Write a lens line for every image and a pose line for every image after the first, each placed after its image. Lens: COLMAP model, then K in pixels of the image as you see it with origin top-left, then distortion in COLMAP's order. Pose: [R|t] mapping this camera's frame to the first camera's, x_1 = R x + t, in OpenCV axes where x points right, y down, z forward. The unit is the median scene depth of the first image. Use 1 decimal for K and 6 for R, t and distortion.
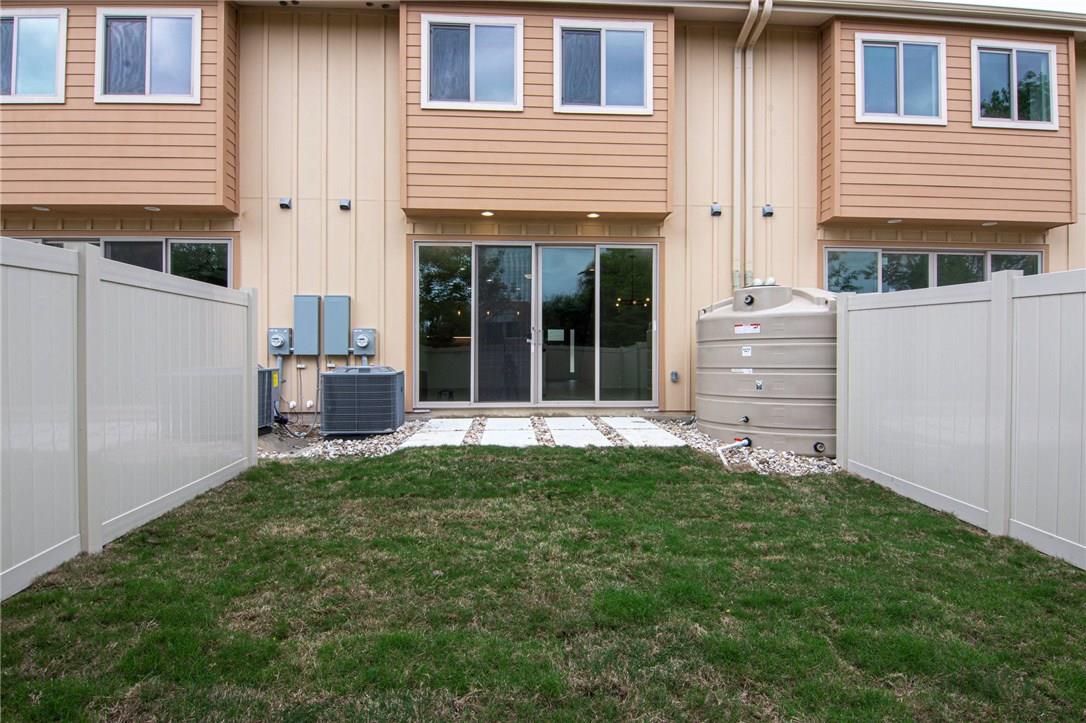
lens RADIAL K [[569.7, 0, 546.0], [0, 569.7, 360.2], [0, 0, 1]] dist [0.004635, -0.021406]
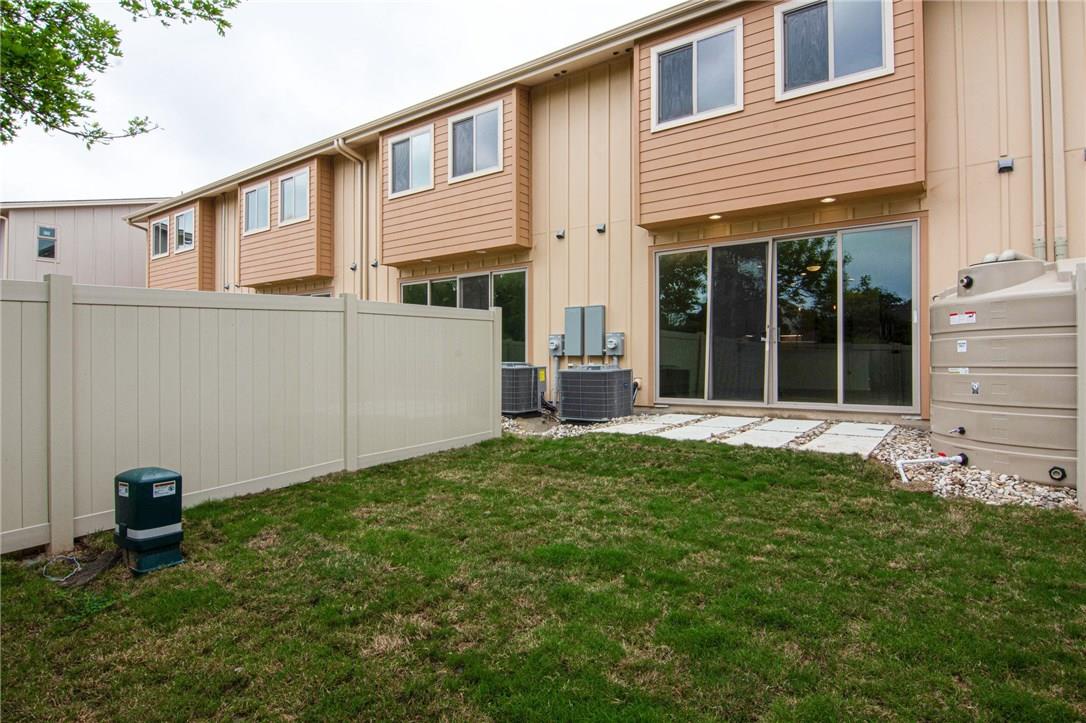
lens RADIAL K [[569.7, 0, 546.0], [0, 569.7, 360.2], [0, 0, 1]] dist [0.004635, -0.021406]
pose [[0.780304, -0.004017, -0.625388, 0.313256], [0.003273, 0.999992, -0.002340, 0.003192], [0.625392, -0.000221, 0.780310, 0.004291]]
